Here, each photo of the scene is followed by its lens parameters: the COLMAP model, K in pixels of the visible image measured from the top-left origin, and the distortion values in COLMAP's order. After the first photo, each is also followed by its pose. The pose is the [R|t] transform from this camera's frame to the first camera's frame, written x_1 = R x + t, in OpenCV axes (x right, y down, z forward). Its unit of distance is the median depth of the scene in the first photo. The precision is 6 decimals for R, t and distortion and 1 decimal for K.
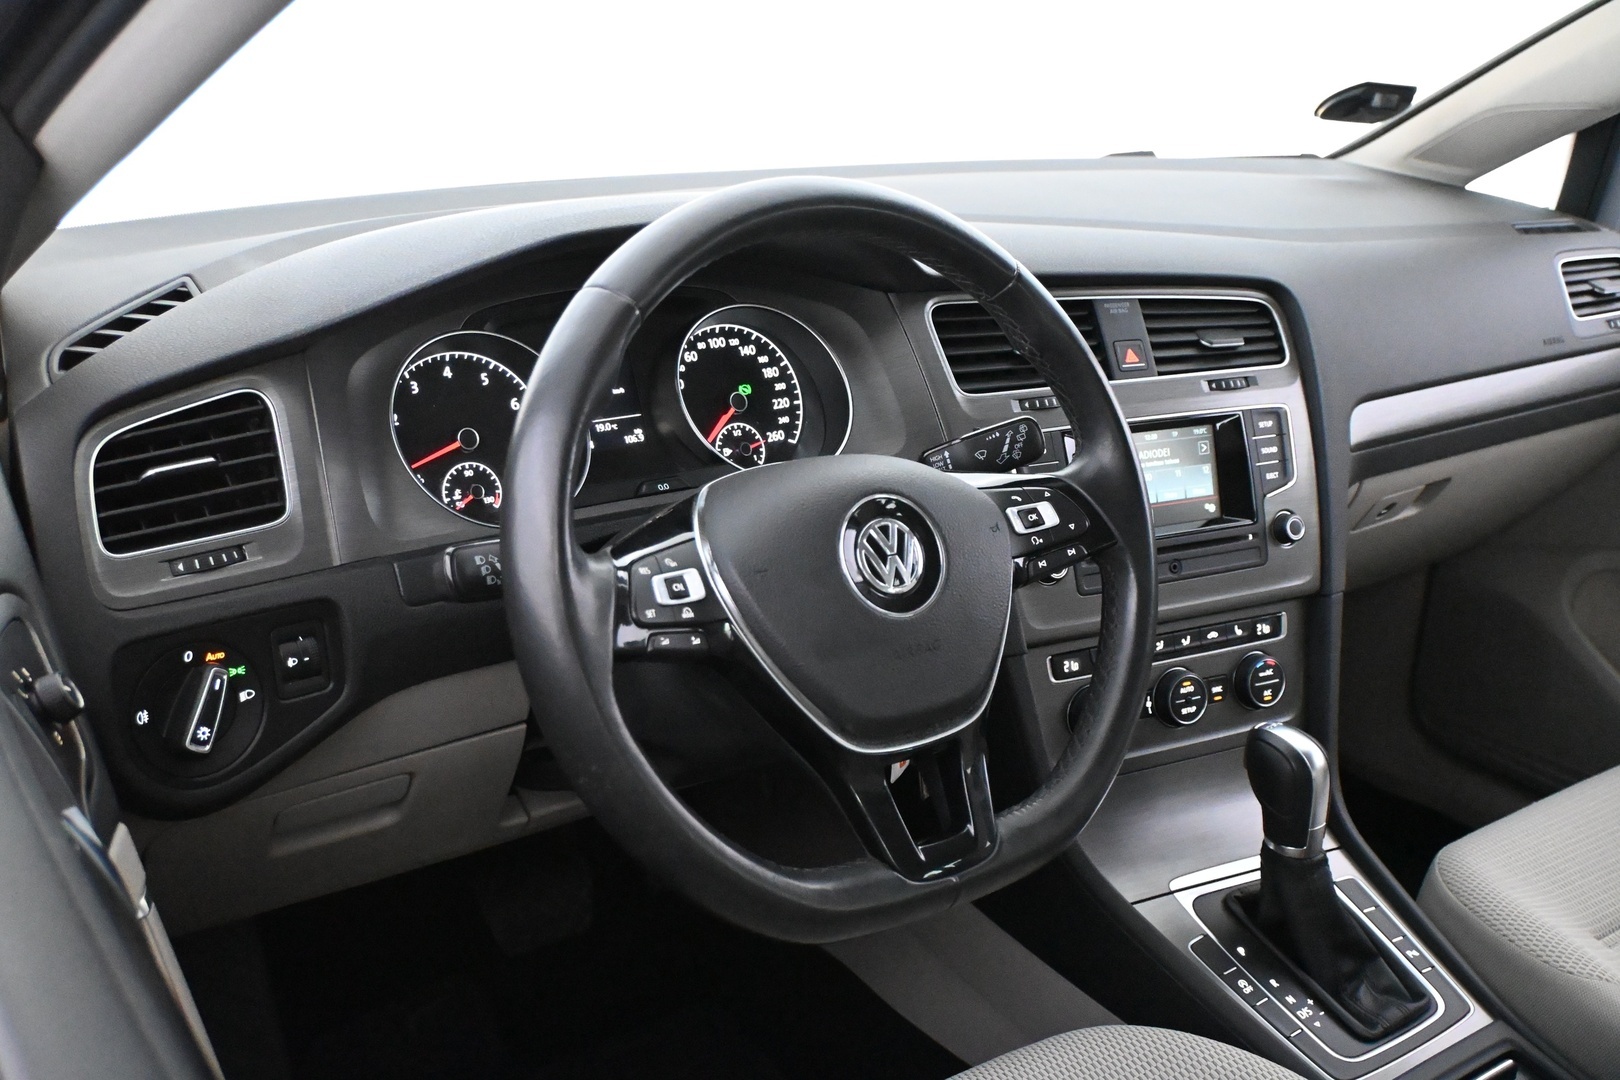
lens RADIAL K [[1587.5, 0, 816.8], [0, 1587.5, 545.0], [0, 0, 1]] dist [0.013723, 0.000000]
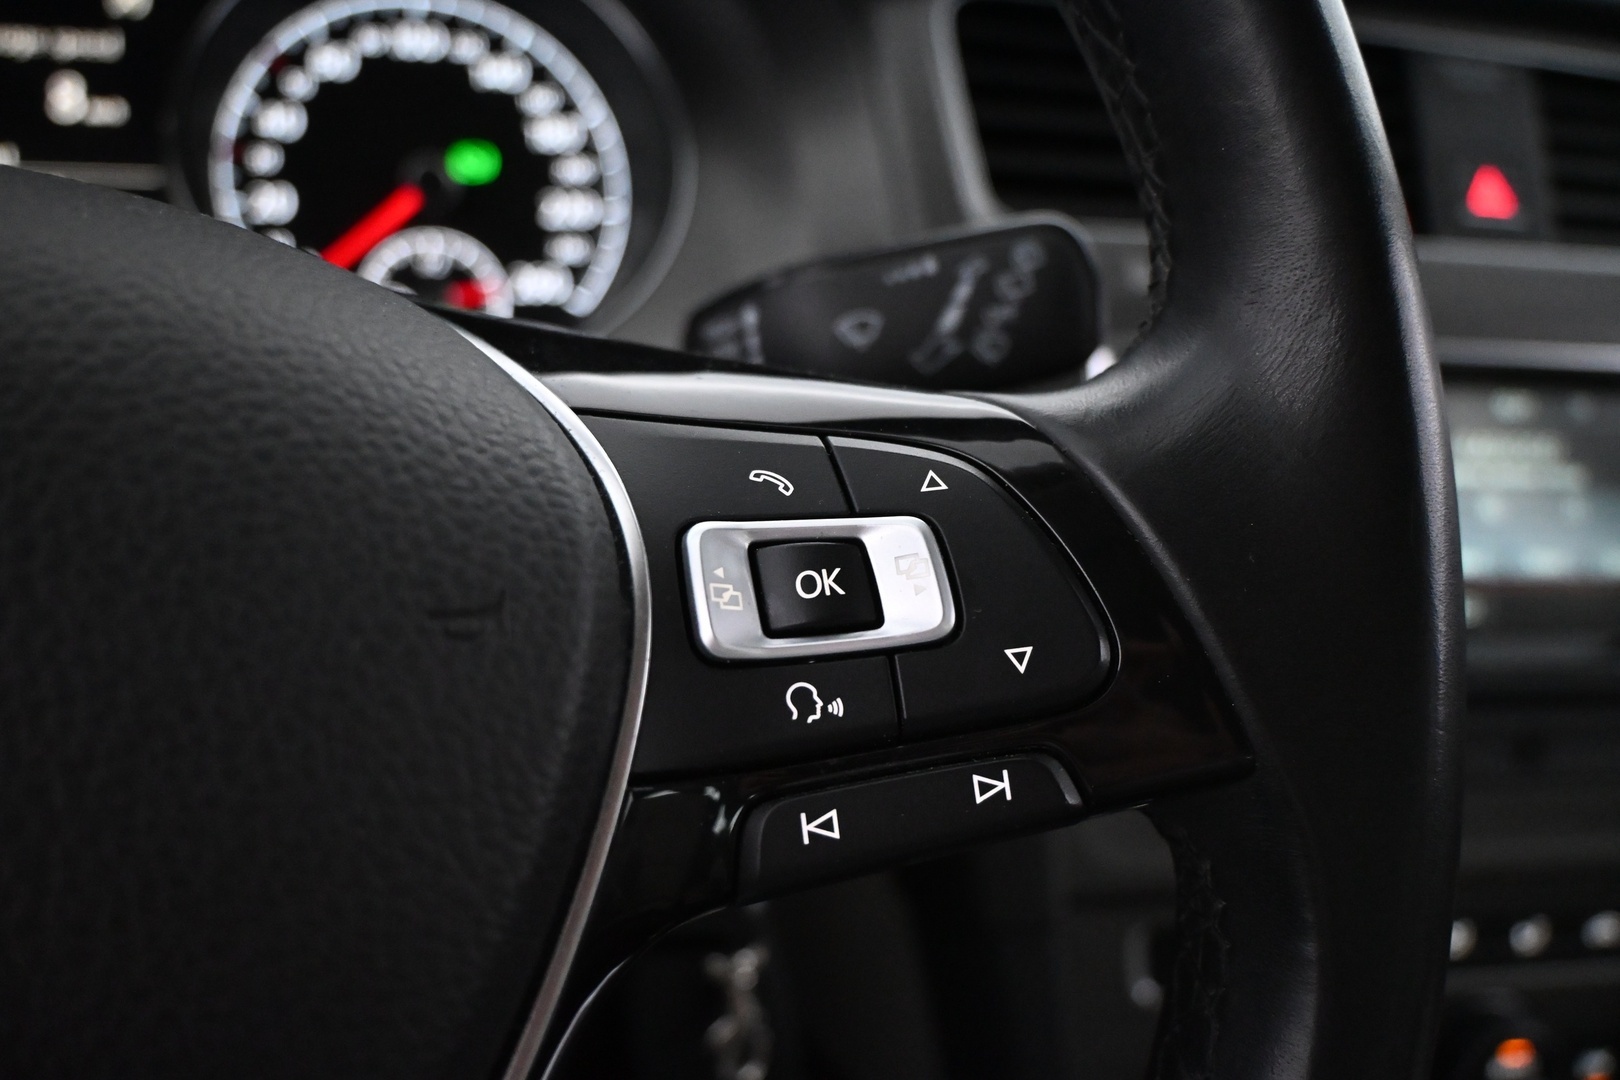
lens RADIAL K [[1374.6, 0, 820.3], [0, 1374.6, 536.8], [0, 0, 1]] dist [-0.032882, 0.036248]
pose [[0.957459, 0.141929, -0.251253, 0.163443], [-0.139957, 0.989822, 0.025795, -0.025427], [0.252356, 0.010466, 0.967578, 0.758735]]
